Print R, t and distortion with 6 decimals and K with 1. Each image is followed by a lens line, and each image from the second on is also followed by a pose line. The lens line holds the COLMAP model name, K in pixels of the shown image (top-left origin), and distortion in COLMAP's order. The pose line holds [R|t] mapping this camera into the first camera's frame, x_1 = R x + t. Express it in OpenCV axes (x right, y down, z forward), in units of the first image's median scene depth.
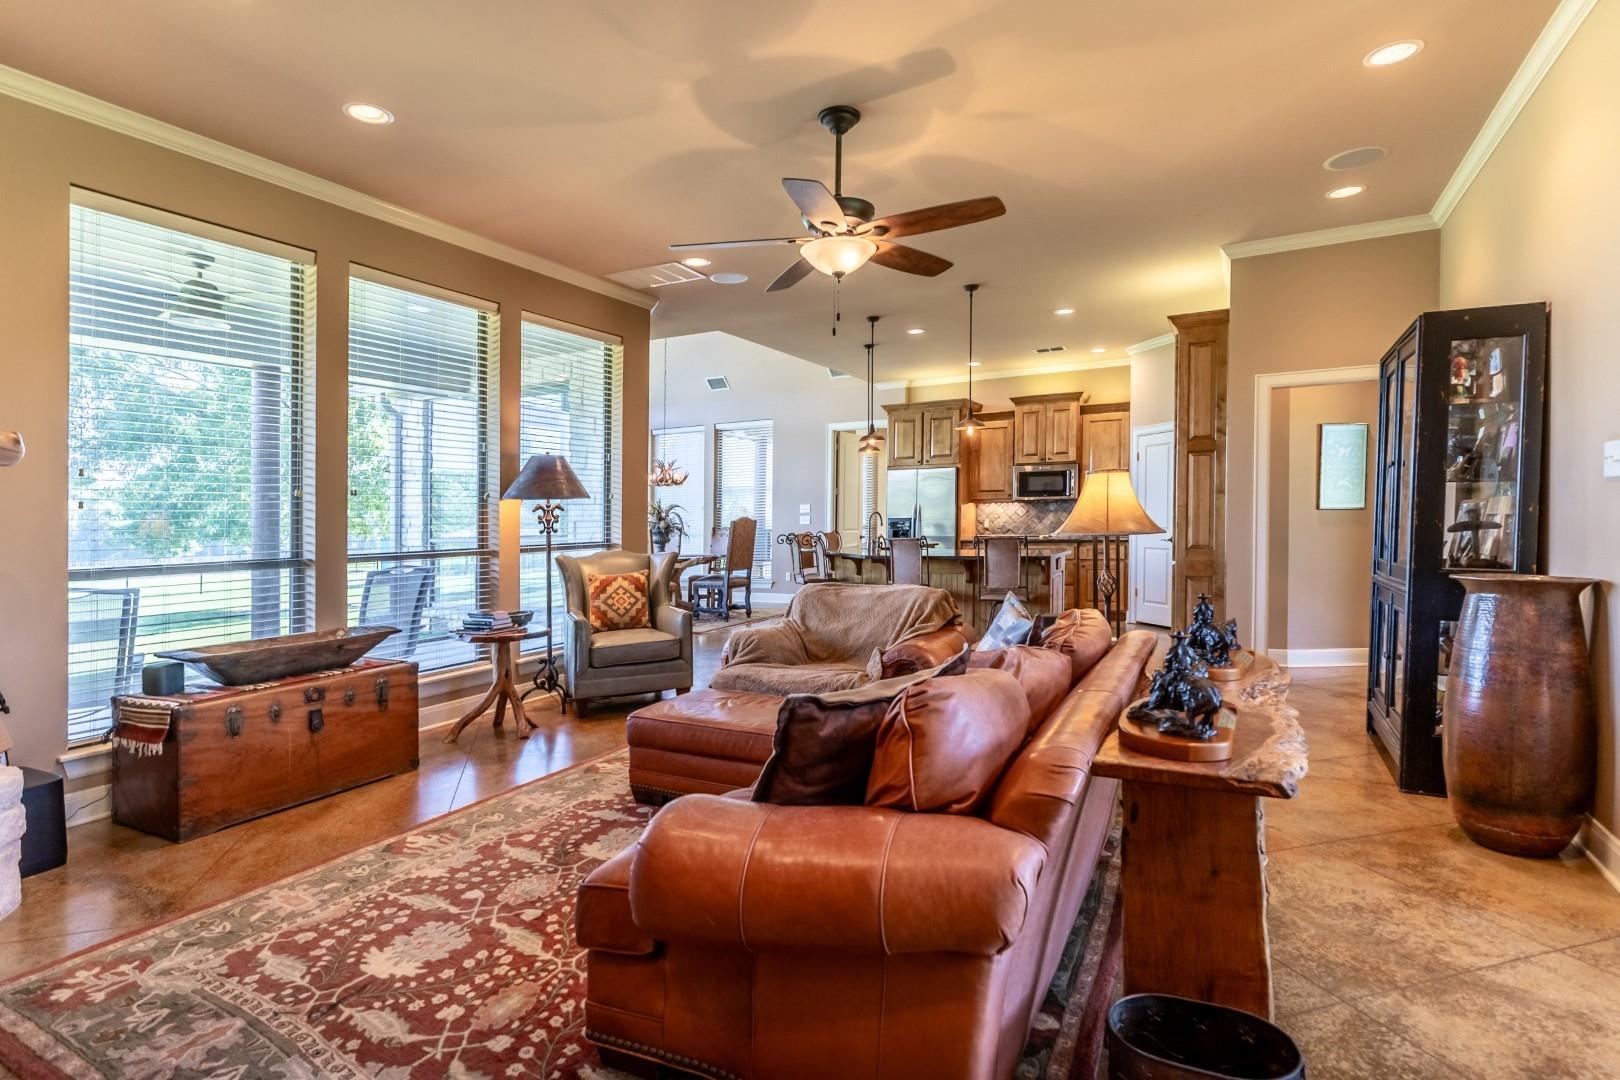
lens RADIAL K [[828.7, 0, 810.0], [0, 828.7, 540.0], [0, 0, 1]] dist [0.134086, 0.000012]
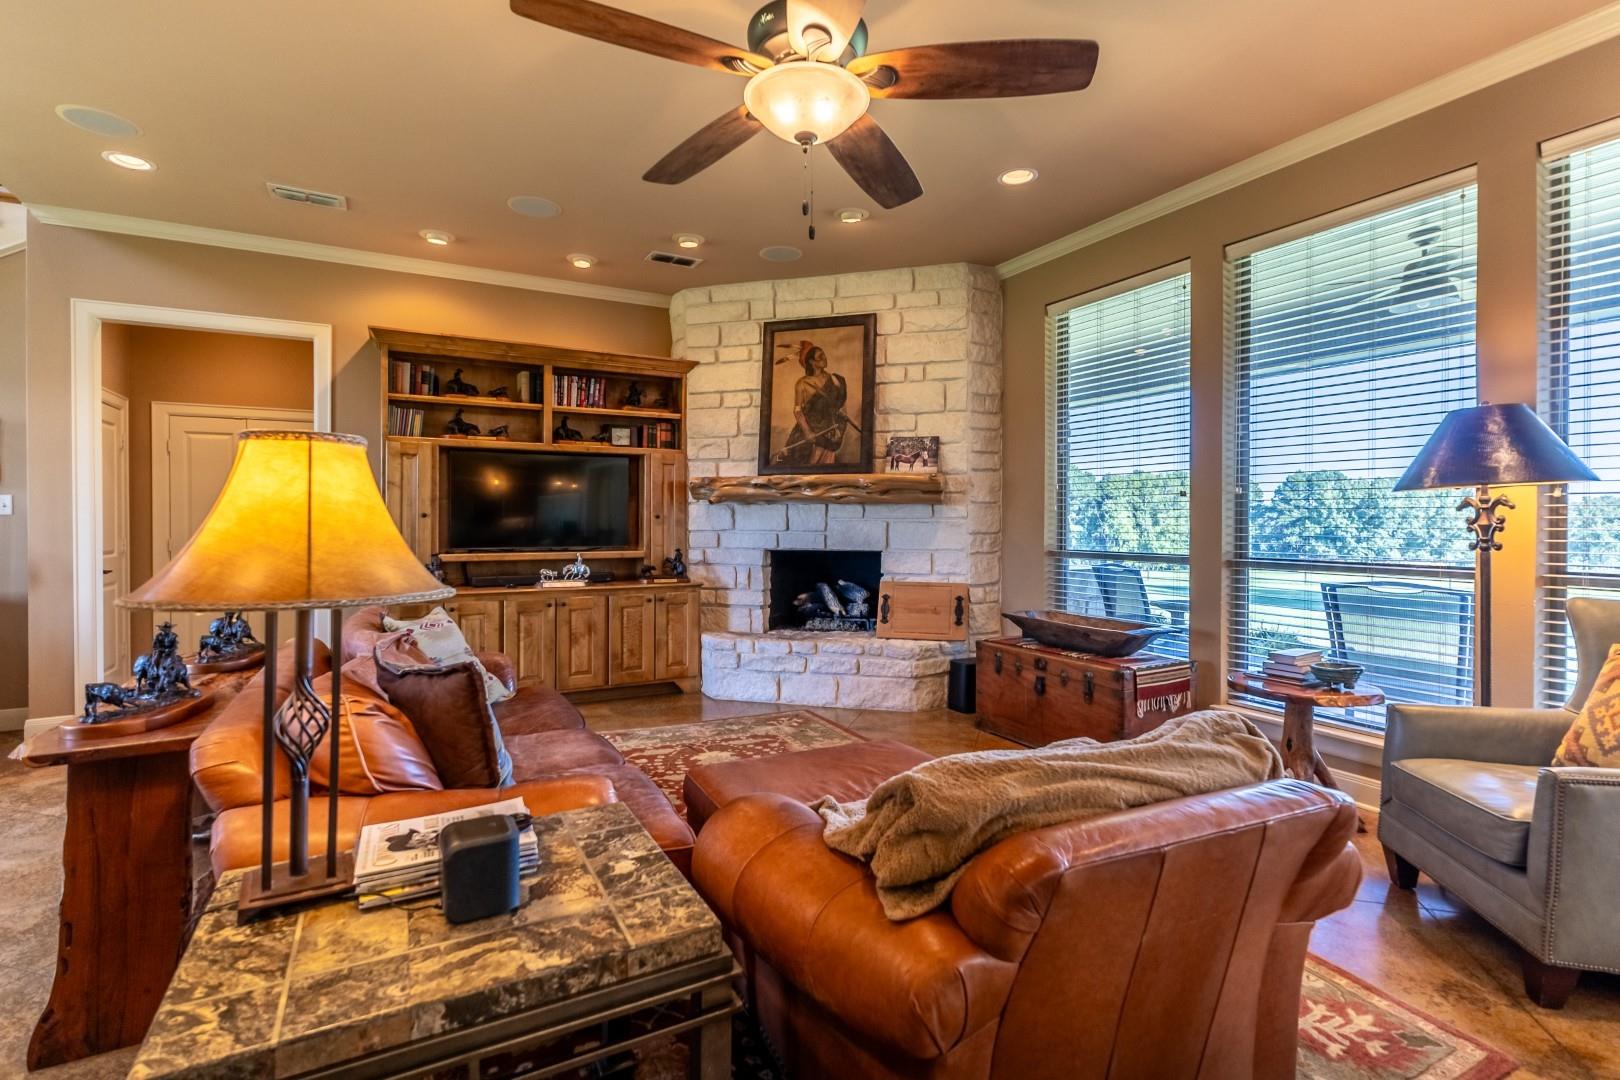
lens RADIAL K [[756.7, 0, 810.0], [0, 756.7, 540.0], [0, 0, 1]] dist [-0.002656, 0.000020]
pose [[-0.546548, 0.039453, -0.836498, 0.170073], [-0.010413, 0.998492, 0.053897, -0.018266], [0.837363, 0.038168, -0.545313, 0.452745]]
